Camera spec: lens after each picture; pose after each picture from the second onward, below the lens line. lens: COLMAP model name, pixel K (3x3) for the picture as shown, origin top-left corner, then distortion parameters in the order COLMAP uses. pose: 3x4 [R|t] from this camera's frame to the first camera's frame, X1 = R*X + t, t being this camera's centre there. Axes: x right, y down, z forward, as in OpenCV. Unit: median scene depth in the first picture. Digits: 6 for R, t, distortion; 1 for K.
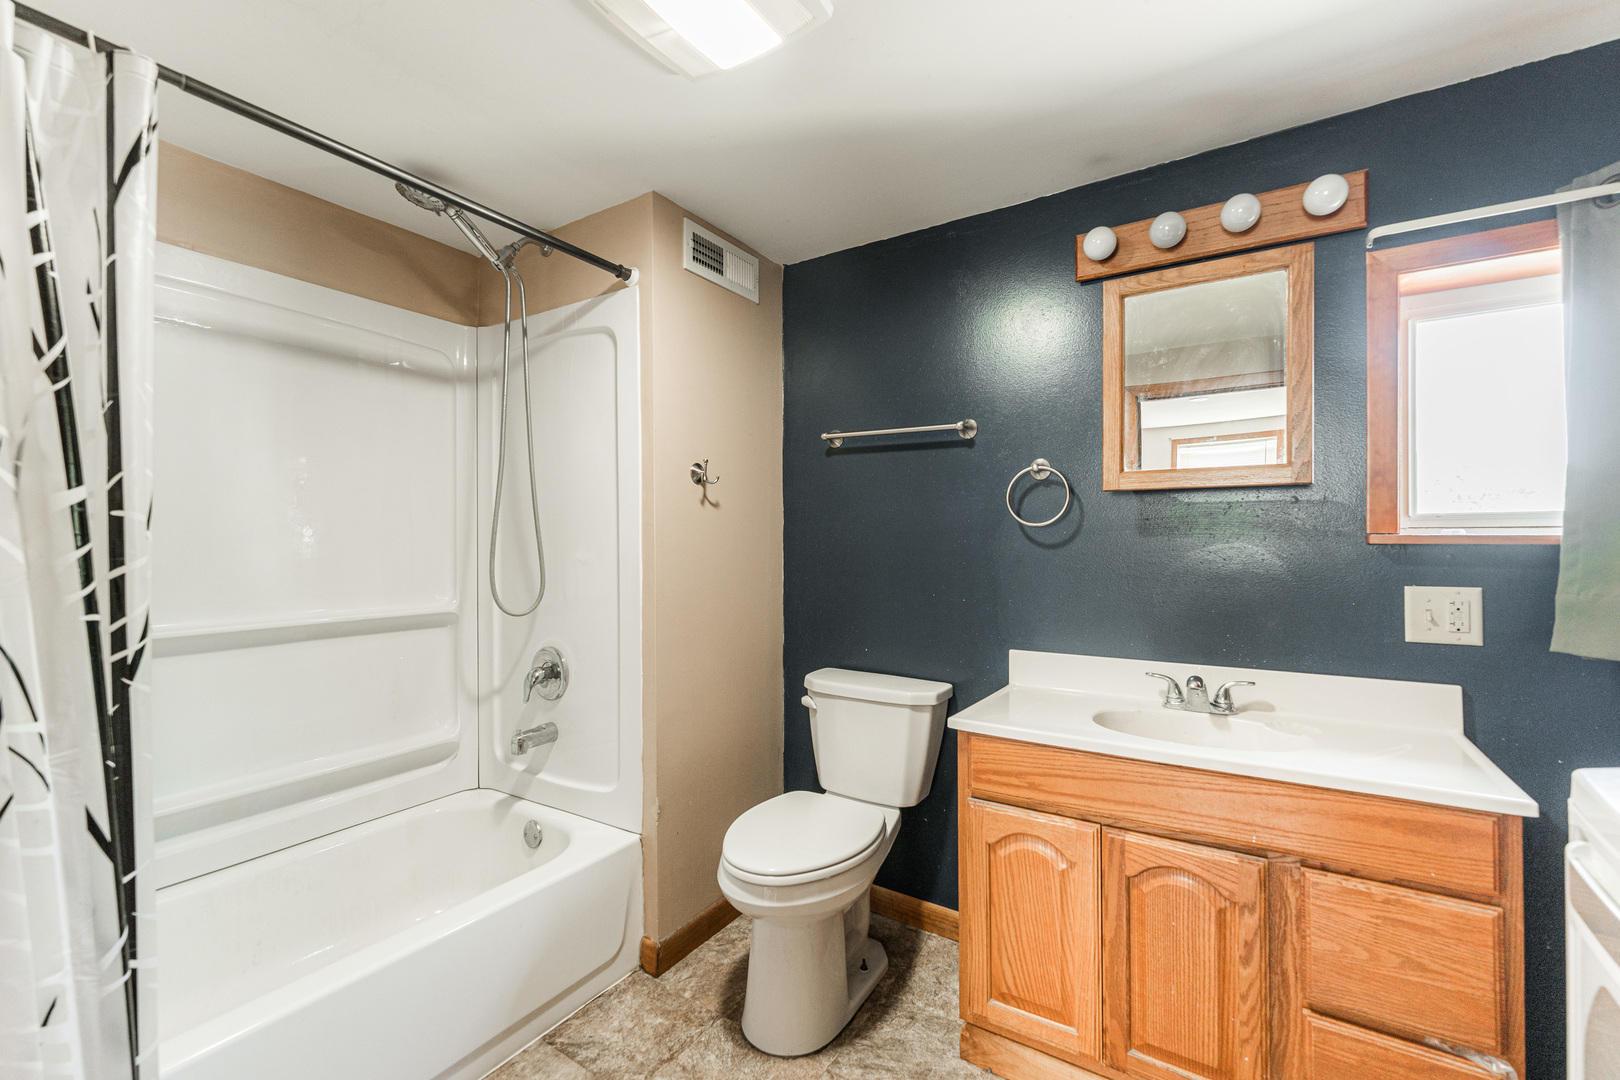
lens RADIAL K [[682.8, 0, 802.9], [0, 682.8, 548.6], [0, 0, 1]] dist [0.001020, 0.000175]
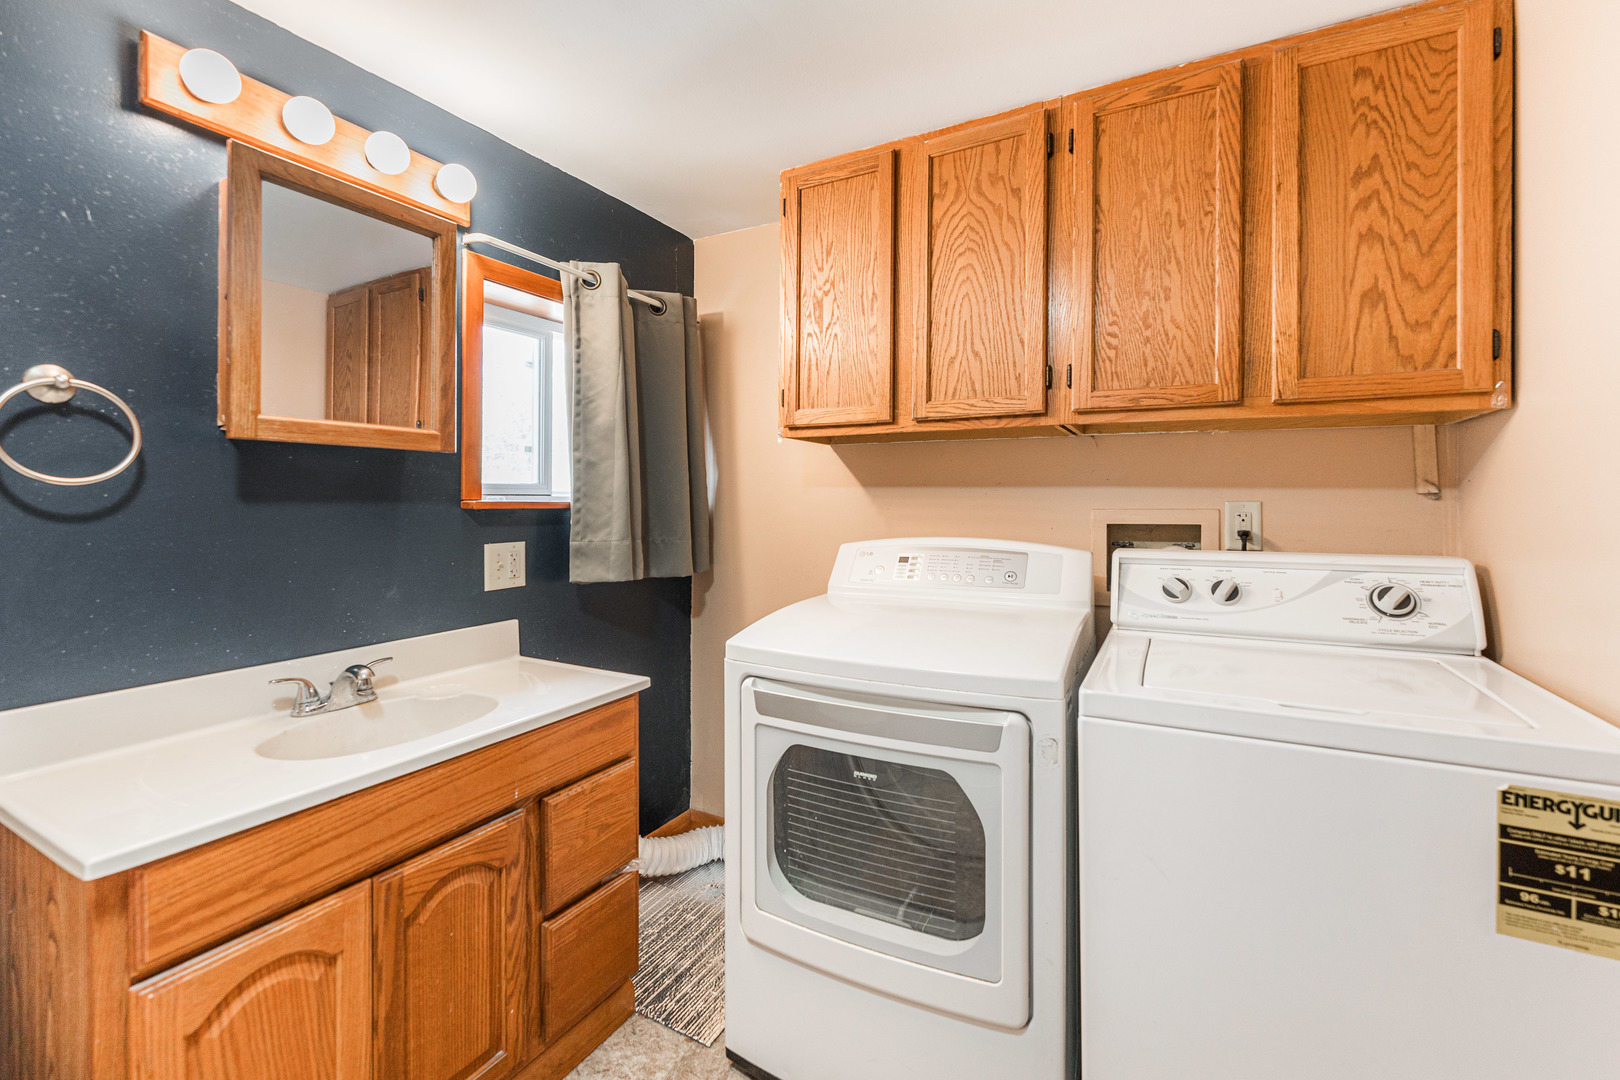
lens RADIAL K [[689.7, 0, 792.2], [0, 689.7, 499.0], [0, 0, 1]] dist [-0.007964, 0.000169]
pose [[-0.062548, 0.001878, 0.998040, -0.361455], [0.010878, 0.999940, -0.001200, -0.016997], [-0.997983, 0.010782, -0.062565, 0.561214]]
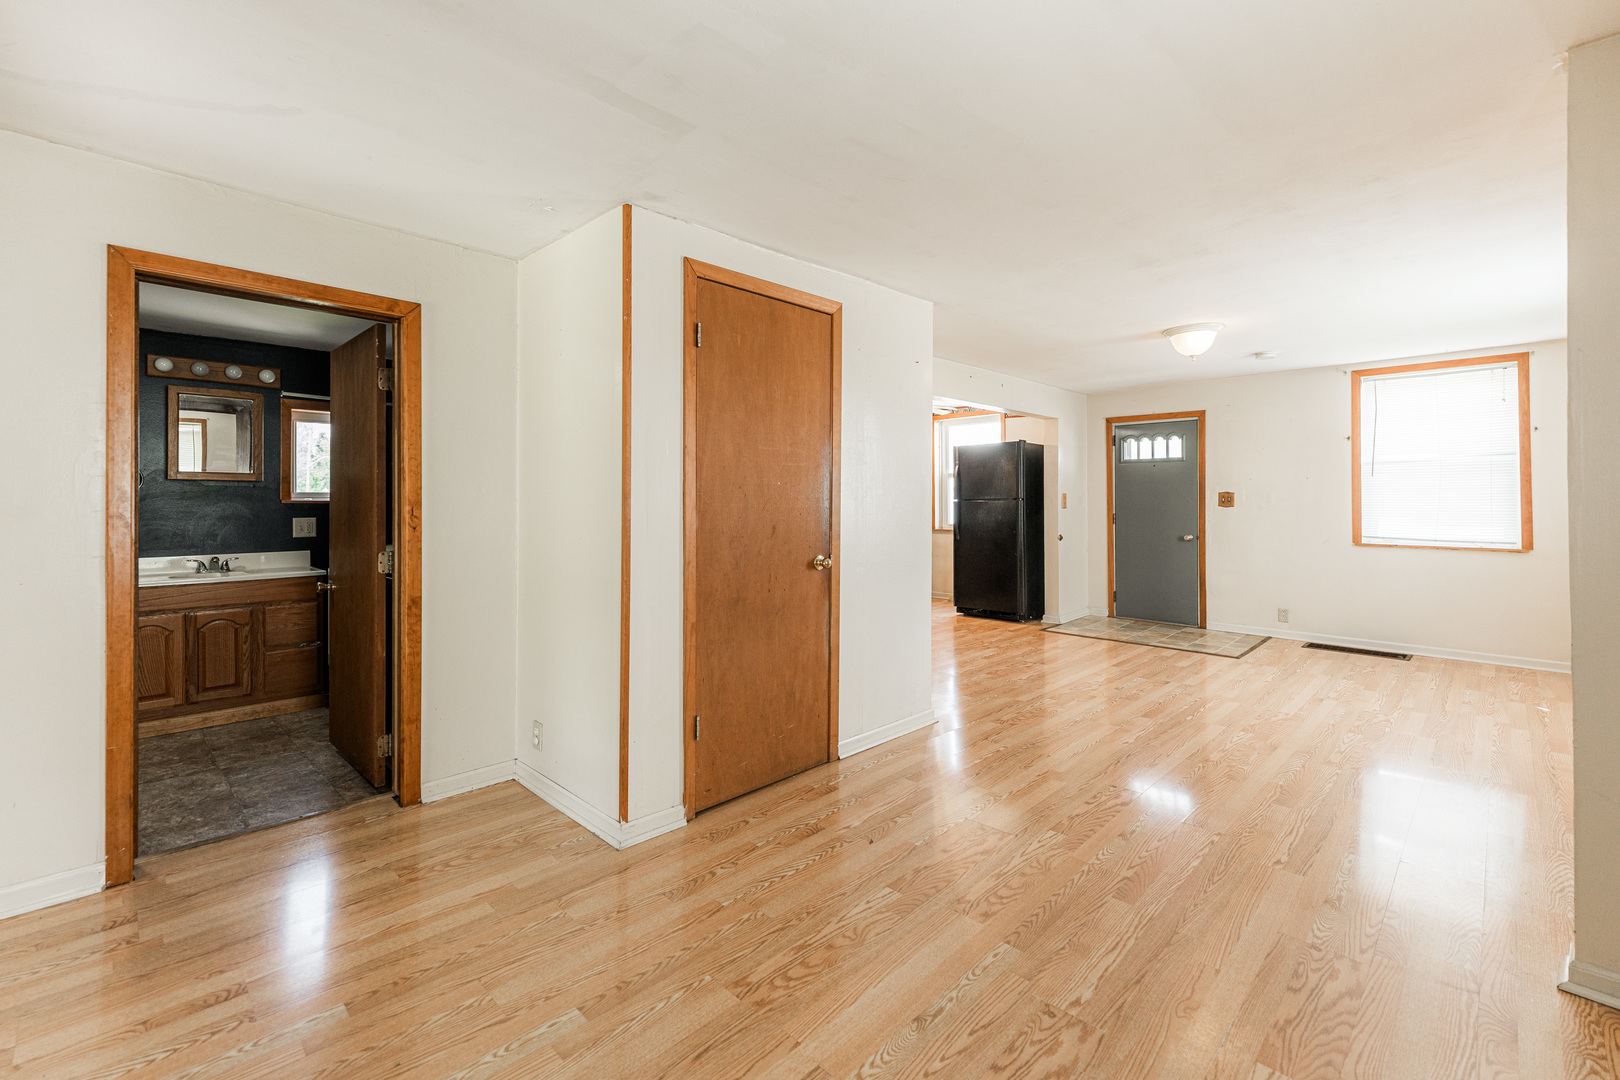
lens RADIAL K [[689.7, 0, 792.2], [0, 689.7, 499.0], [0, 0, 1]] dist [-0.007964, 0.000169]
pose [[0.206445, 0.009219, 0.978415, -1.578799], [0.006714, 0.999919, -0.010838, 0.022241], [-0.978435, 0.008806, 0.206367, -1.723606]]
